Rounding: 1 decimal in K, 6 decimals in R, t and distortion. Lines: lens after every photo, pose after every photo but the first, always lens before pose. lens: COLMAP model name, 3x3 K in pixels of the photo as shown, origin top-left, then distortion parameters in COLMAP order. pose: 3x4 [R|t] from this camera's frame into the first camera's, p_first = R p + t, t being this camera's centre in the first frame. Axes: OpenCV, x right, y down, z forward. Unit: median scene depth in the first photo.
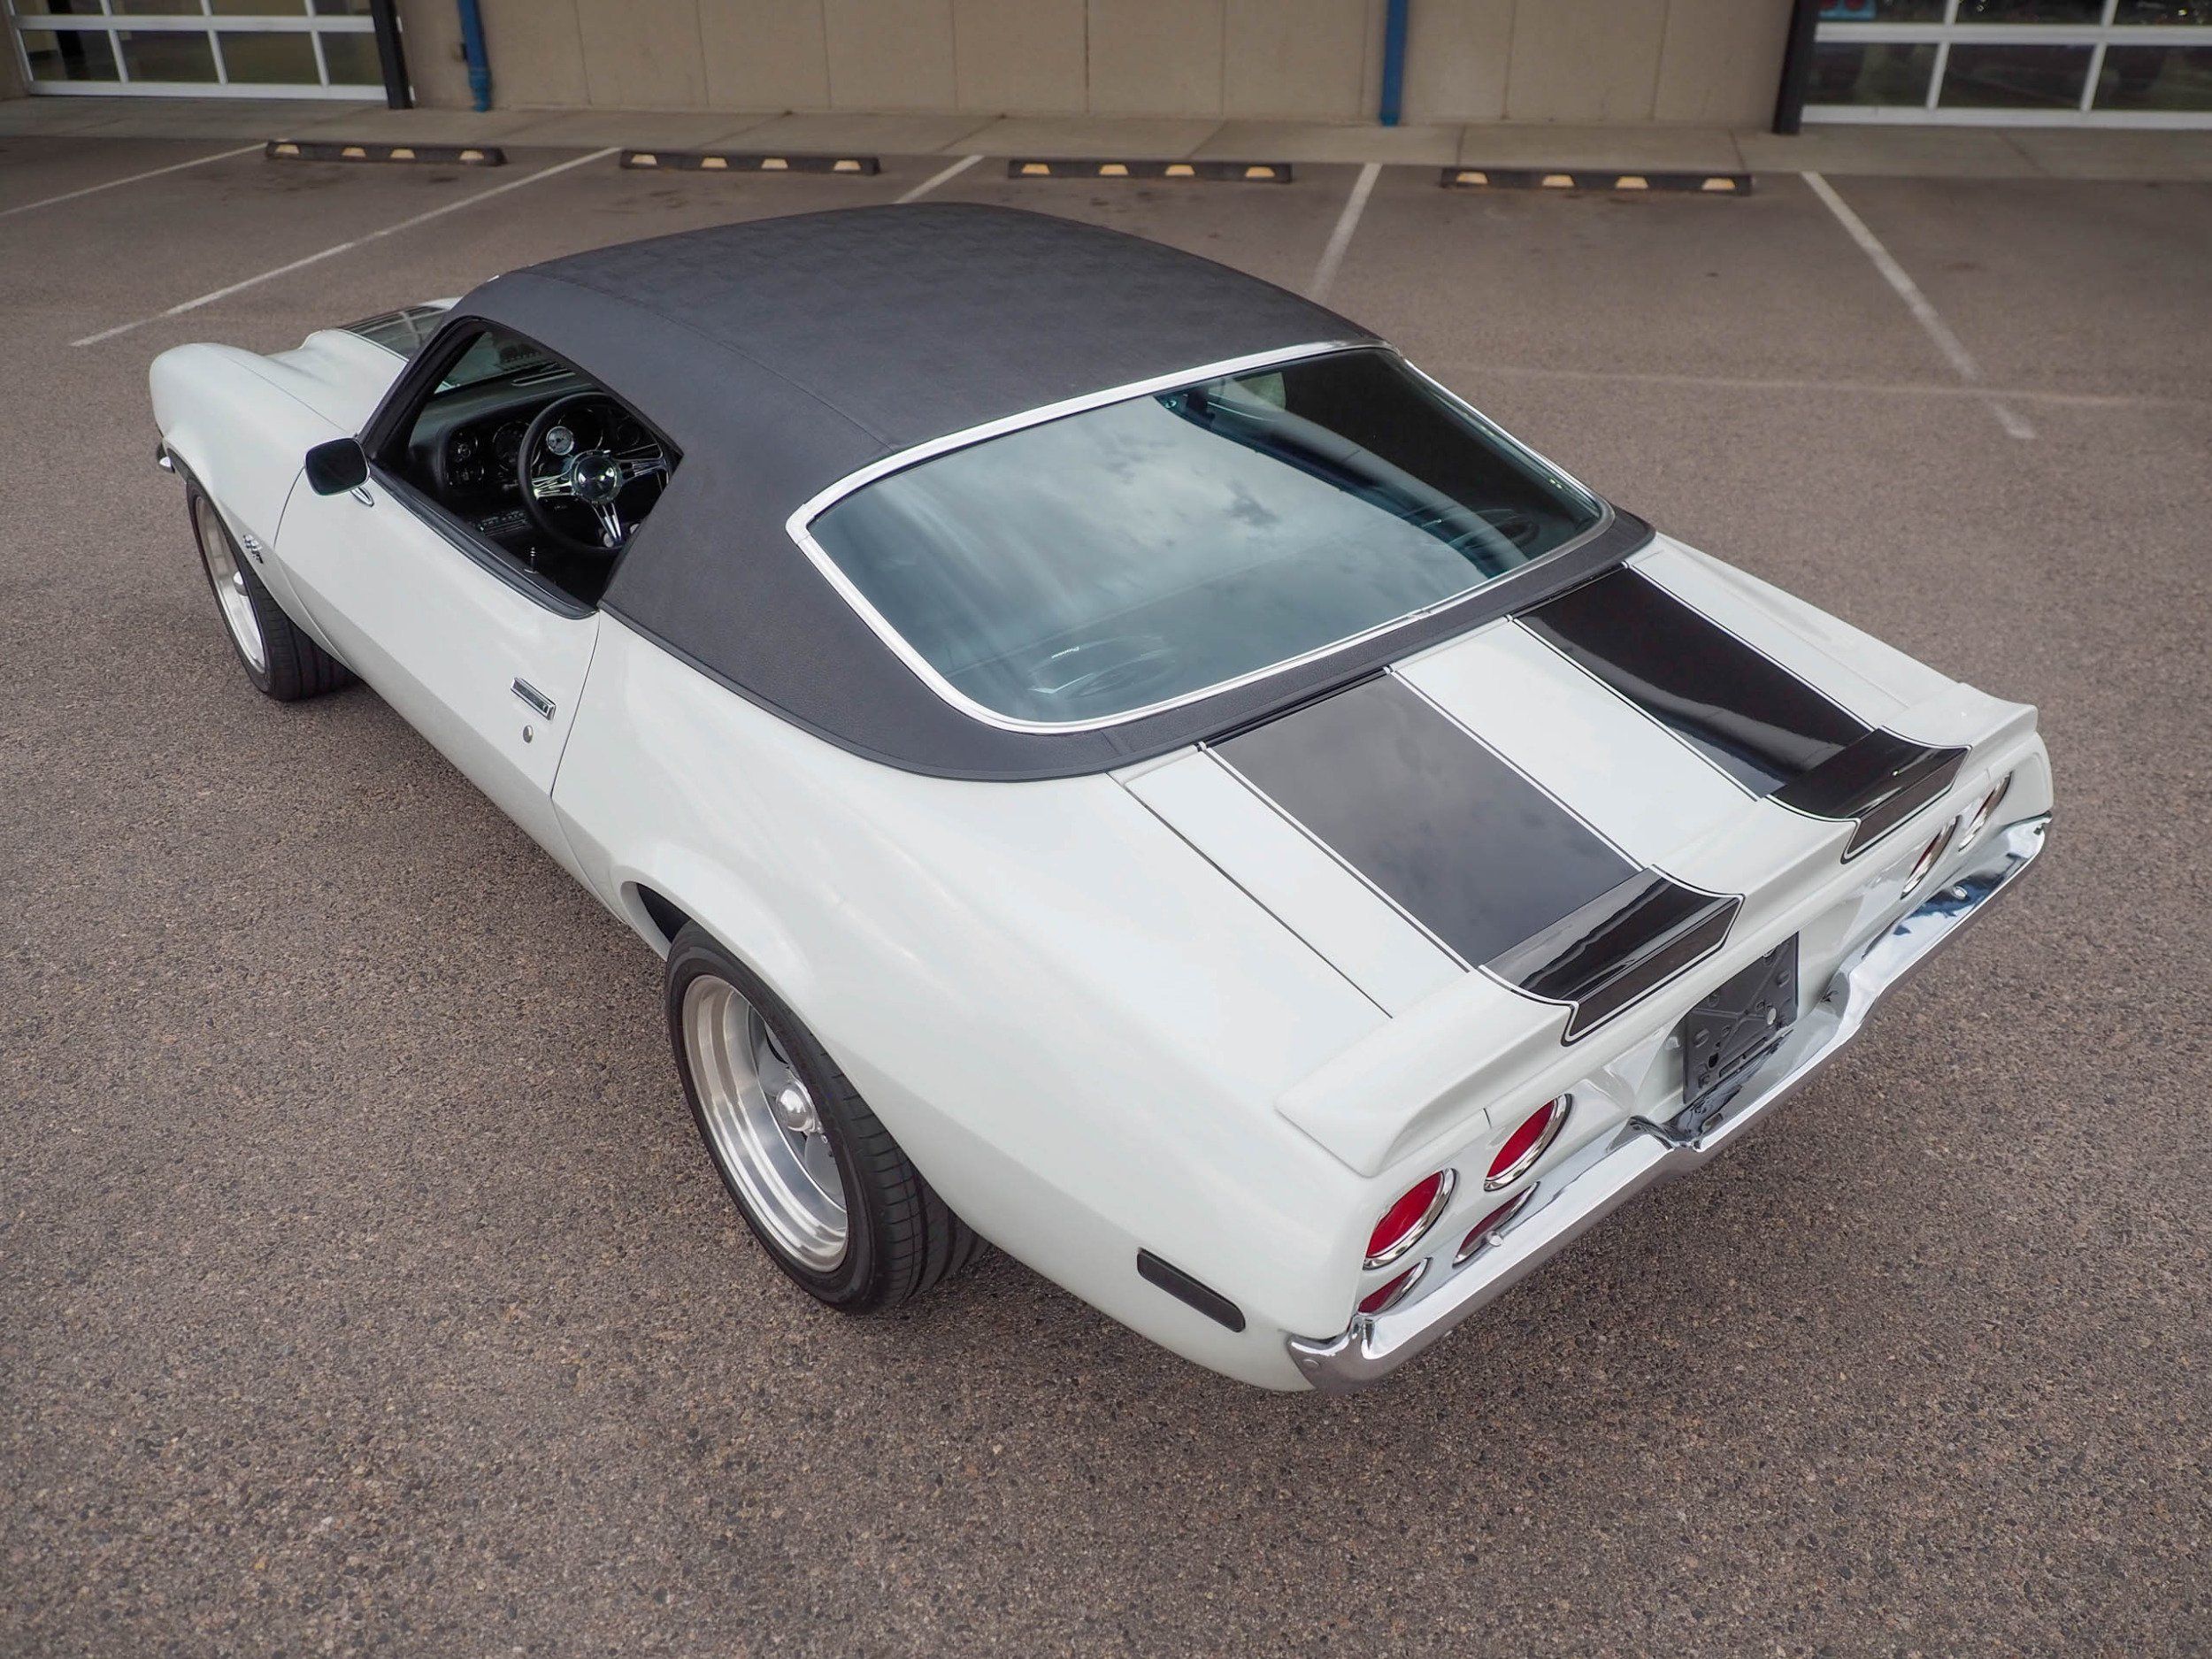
lens RADIAL K [[1664.9, 0, 1109.3], [0, 1664.9, 808.4], [0, 0, 1]] dist [0.000905, -0.000498]
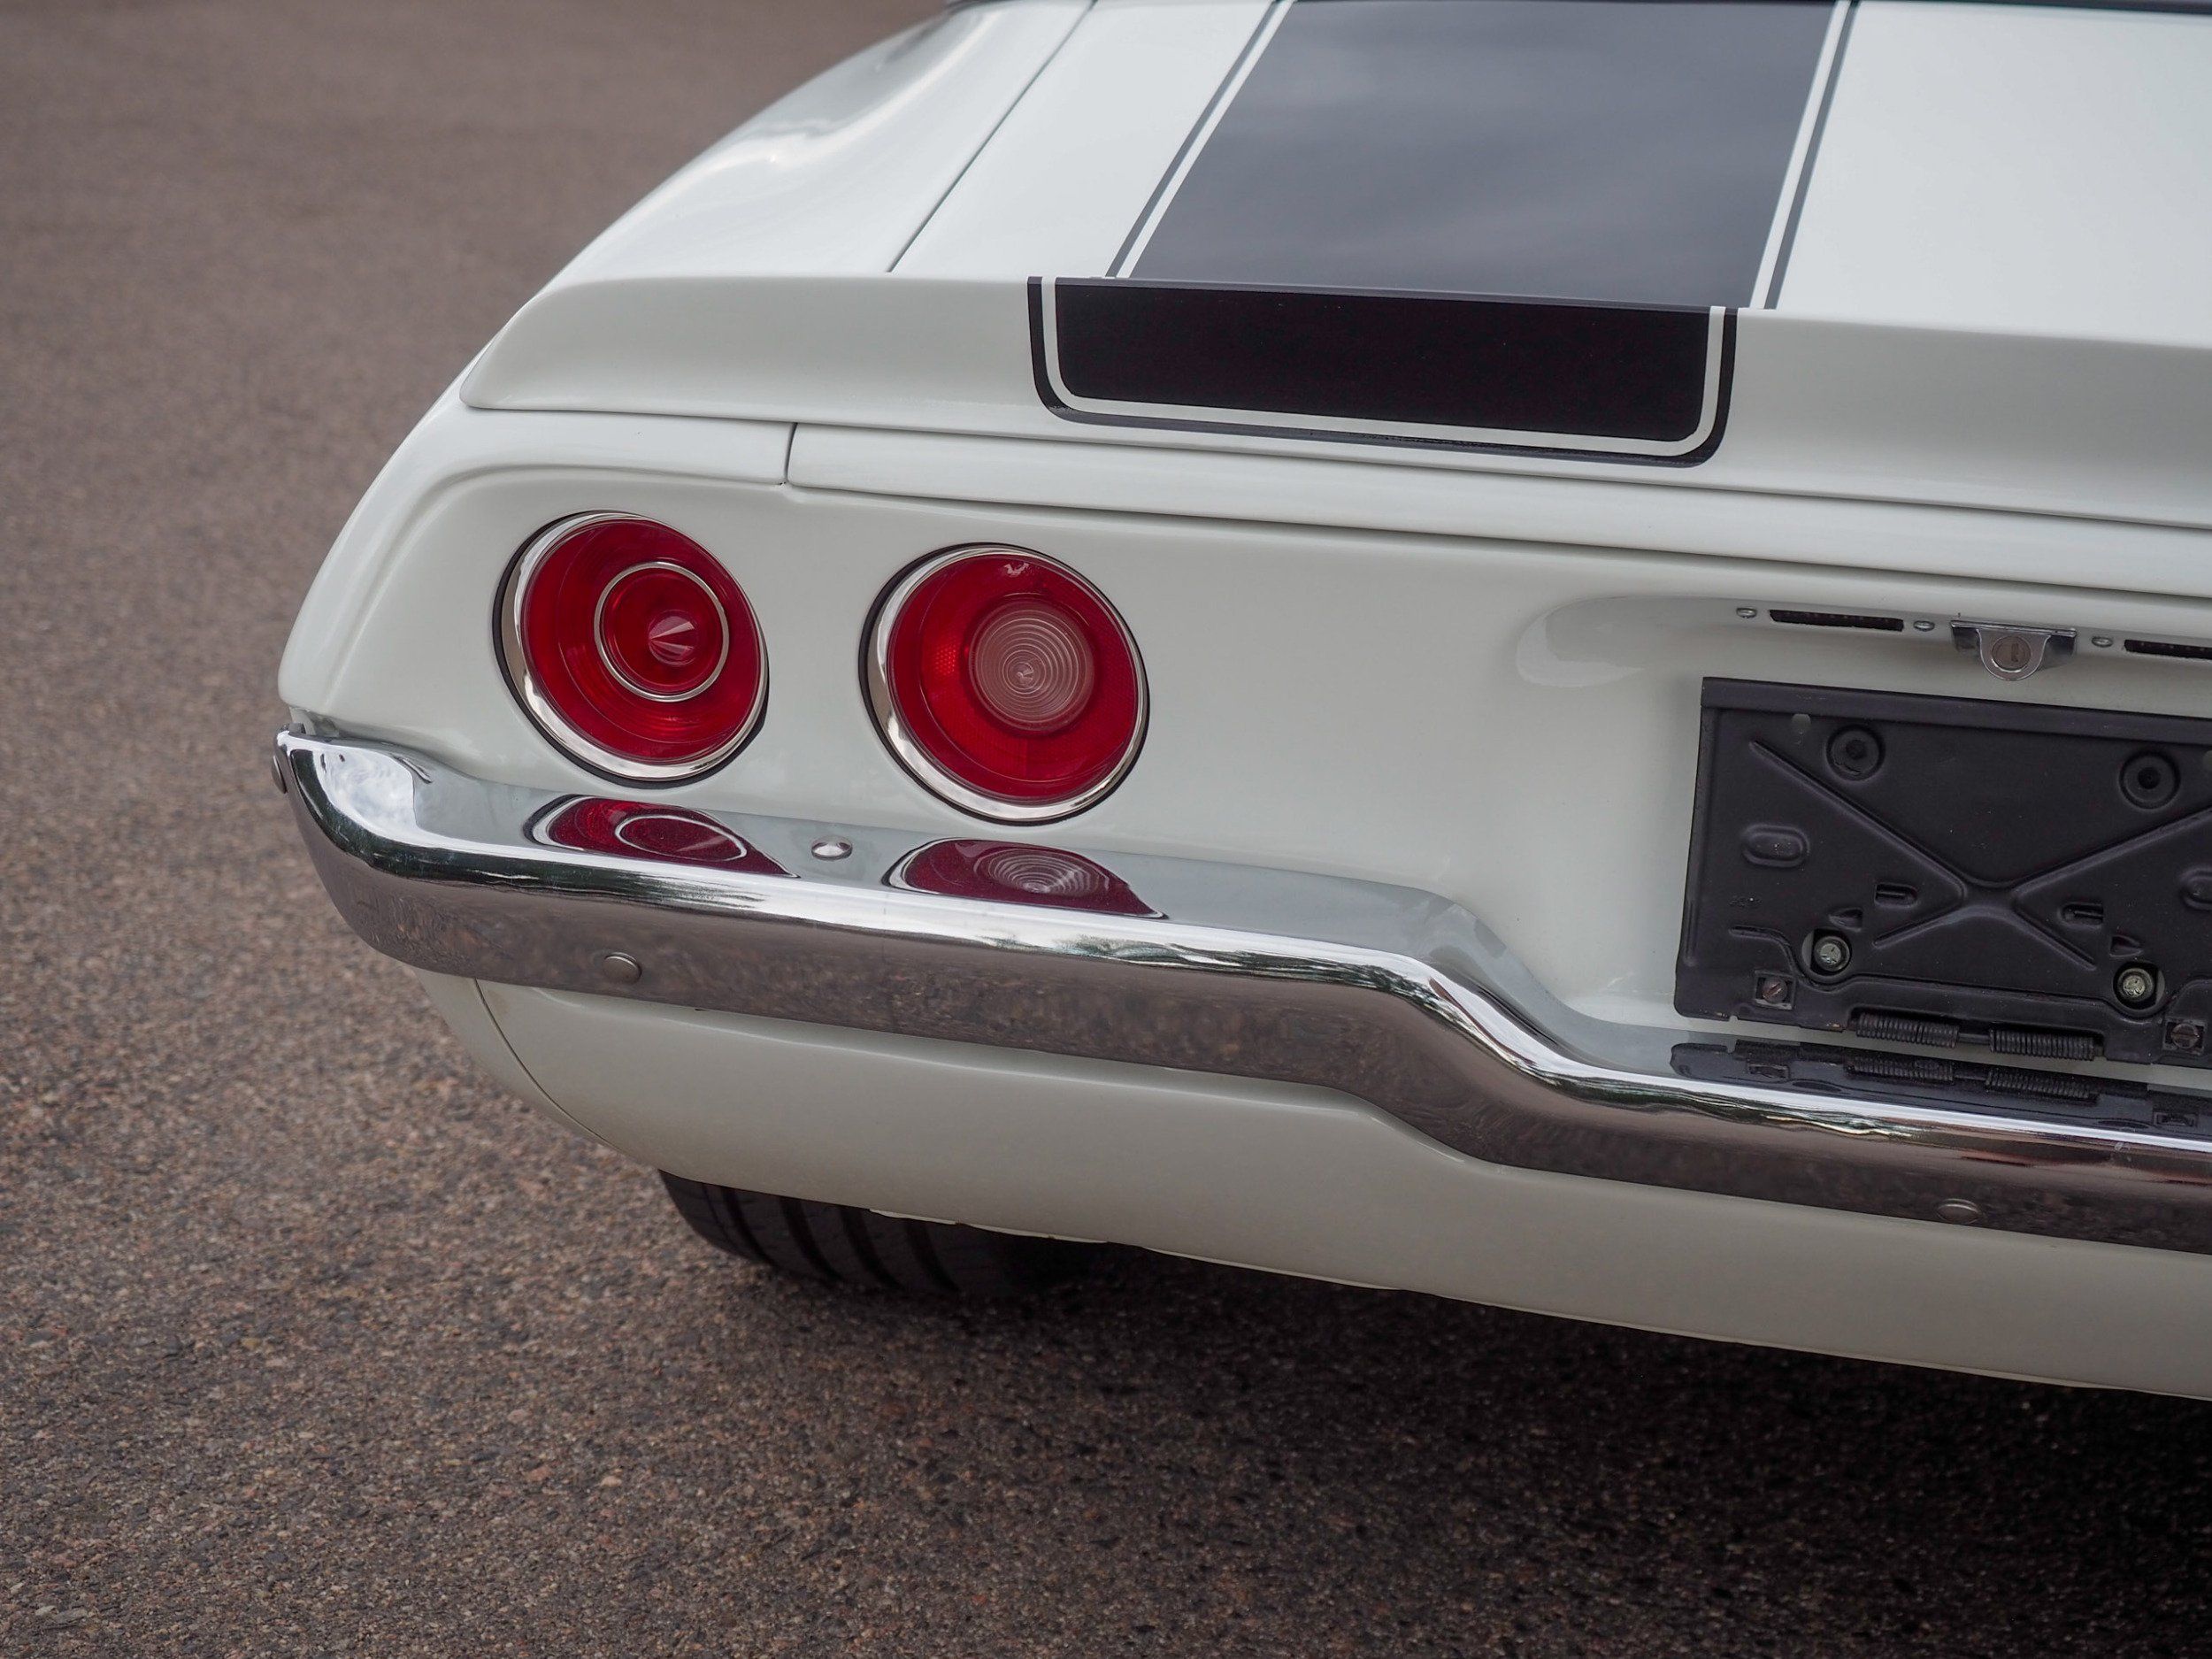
lens RADIAL K [[4142.5, 0, 1105.4], [0, 4142.5, 824.7], [0, 0, 1]] dist [0.032948, -0.119886]
pose [[0.574415, 0.245500, -0.780882, 0.791325], [-0.448991, 0.892148, -0.049796, 0.198883], [0.684437, 0.379213, 0.622691, 0.281437]]
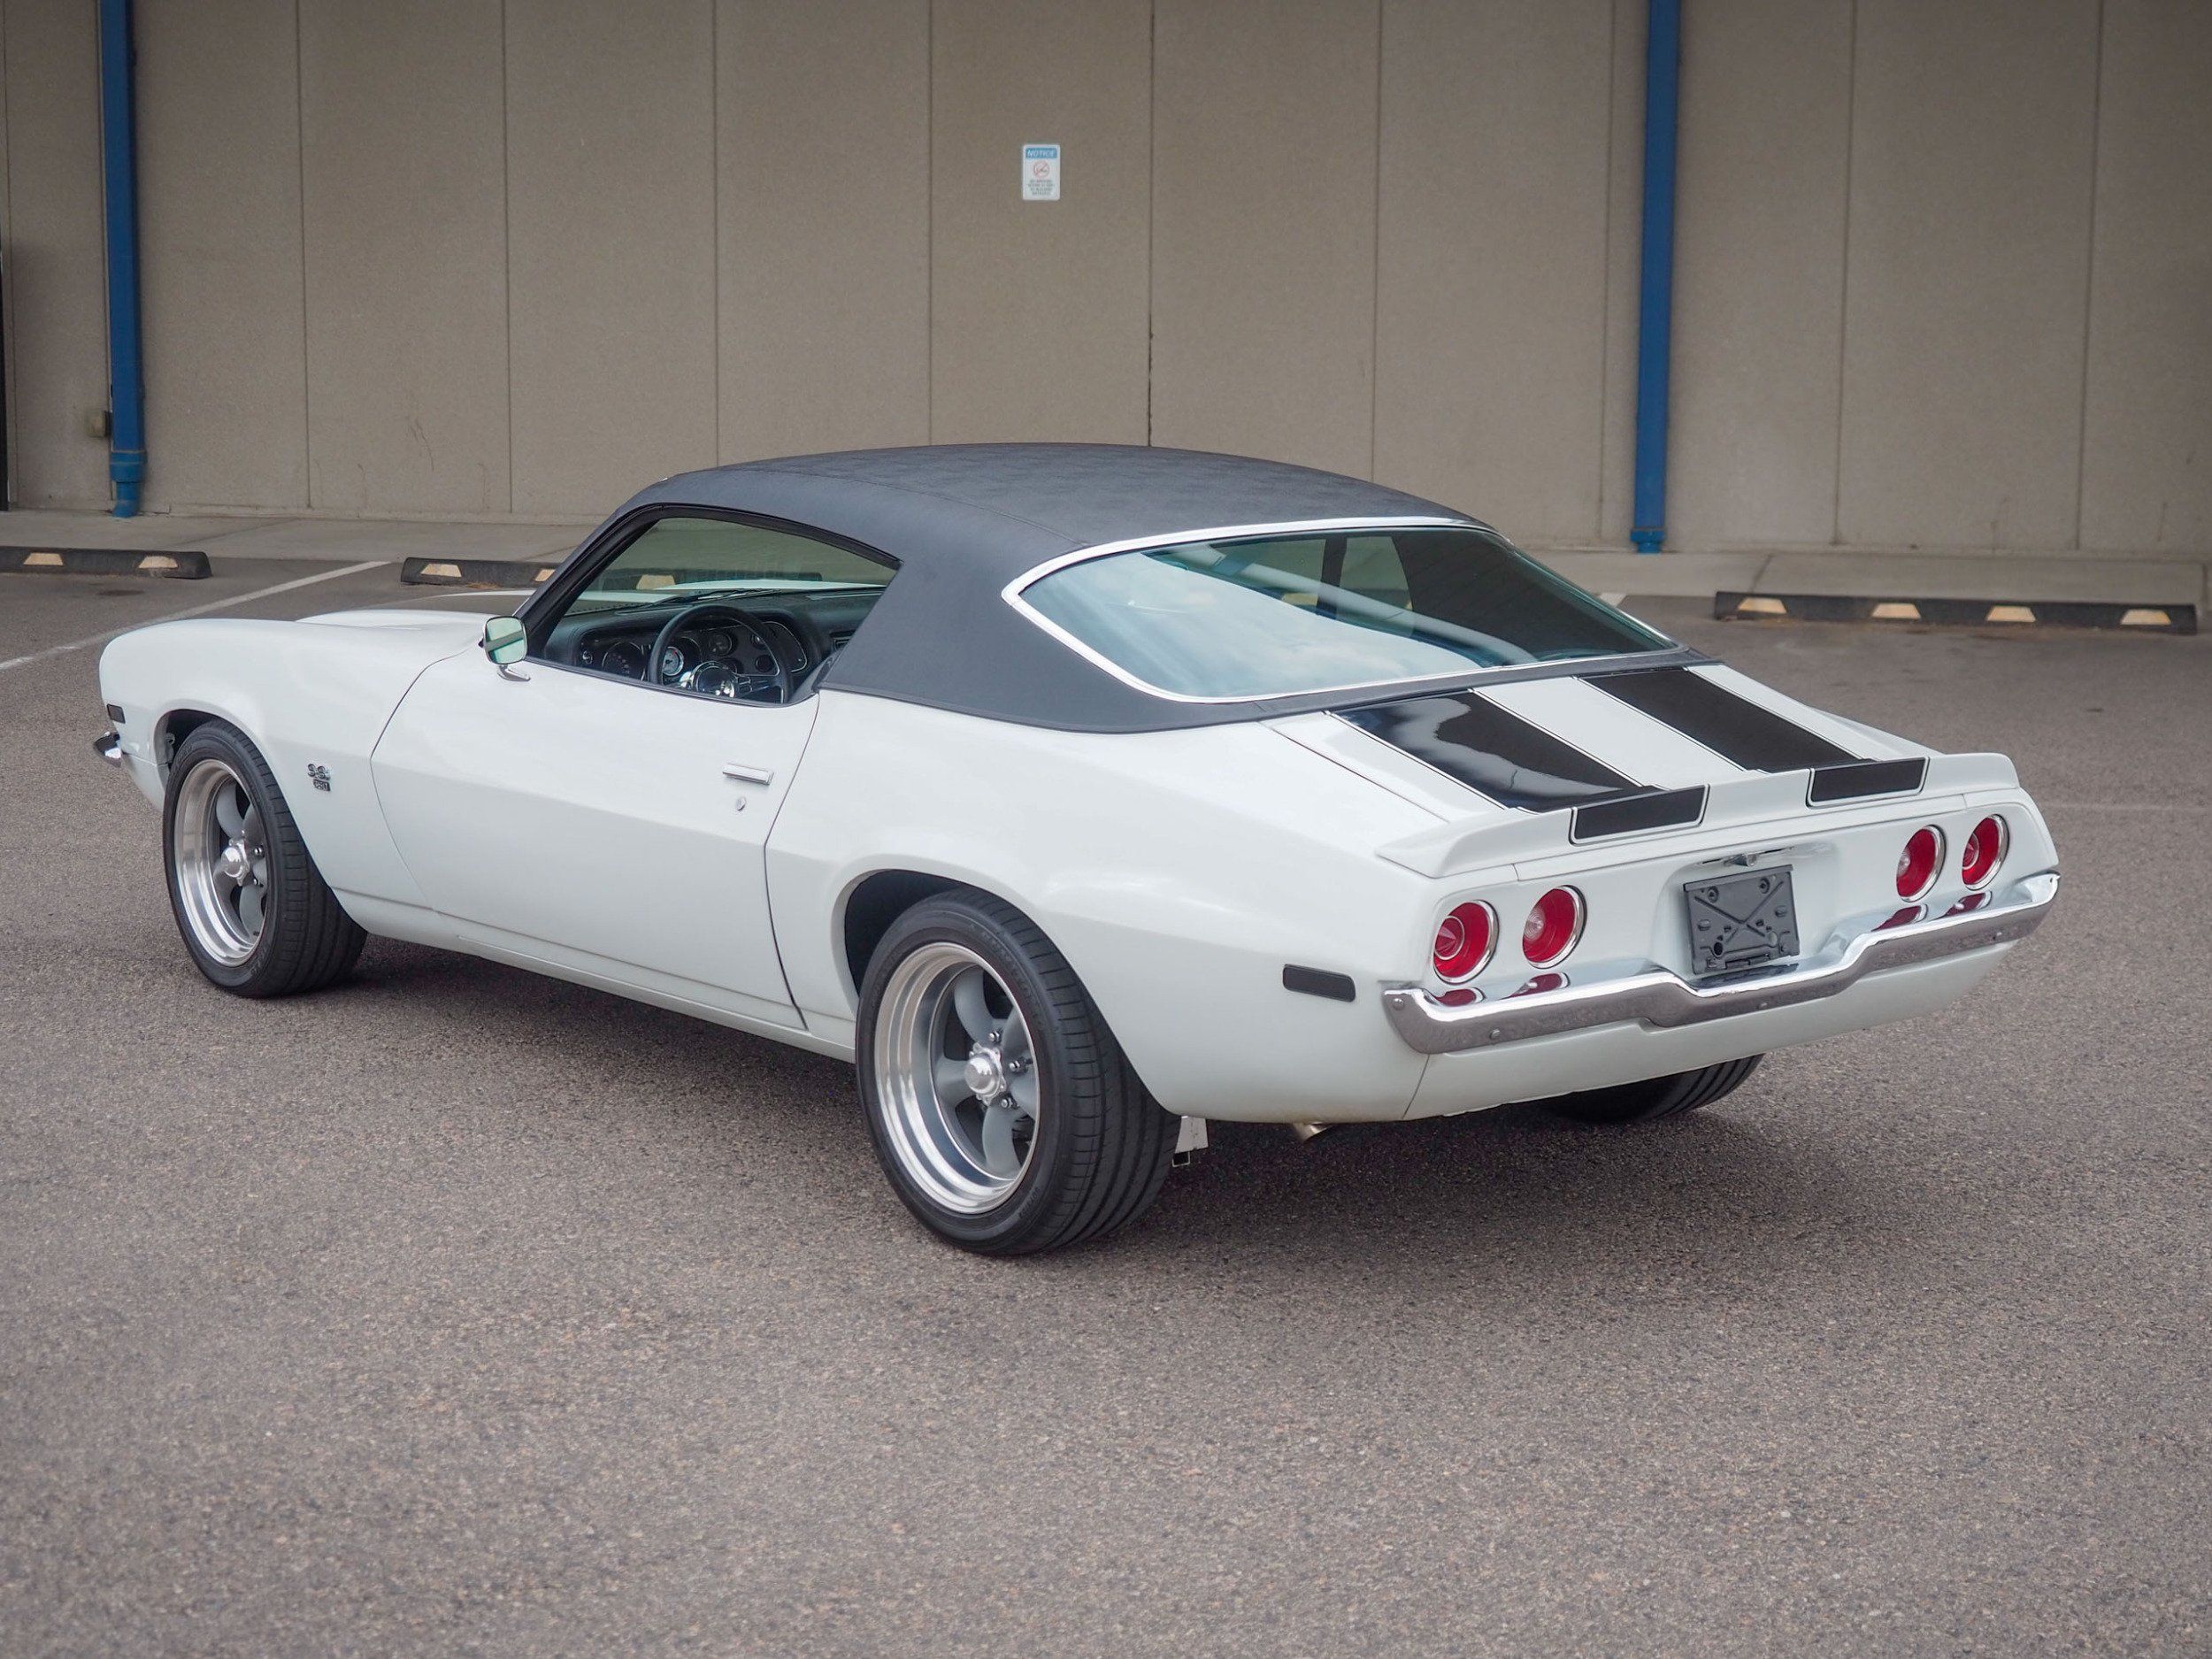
lens RADIAL K [[4038.1, 0, 1103.3], [0, 4038.1, 866.2], [0, 0, 1]] dist [0.029079, -0.160304]
pose [[0.999826, 0.016984, -0.007721, -0.081625], [-0.018598, 0.940004, -0.340656, 0.981624], [0.001472, 0.340741, 0.940156, -1.671668]]
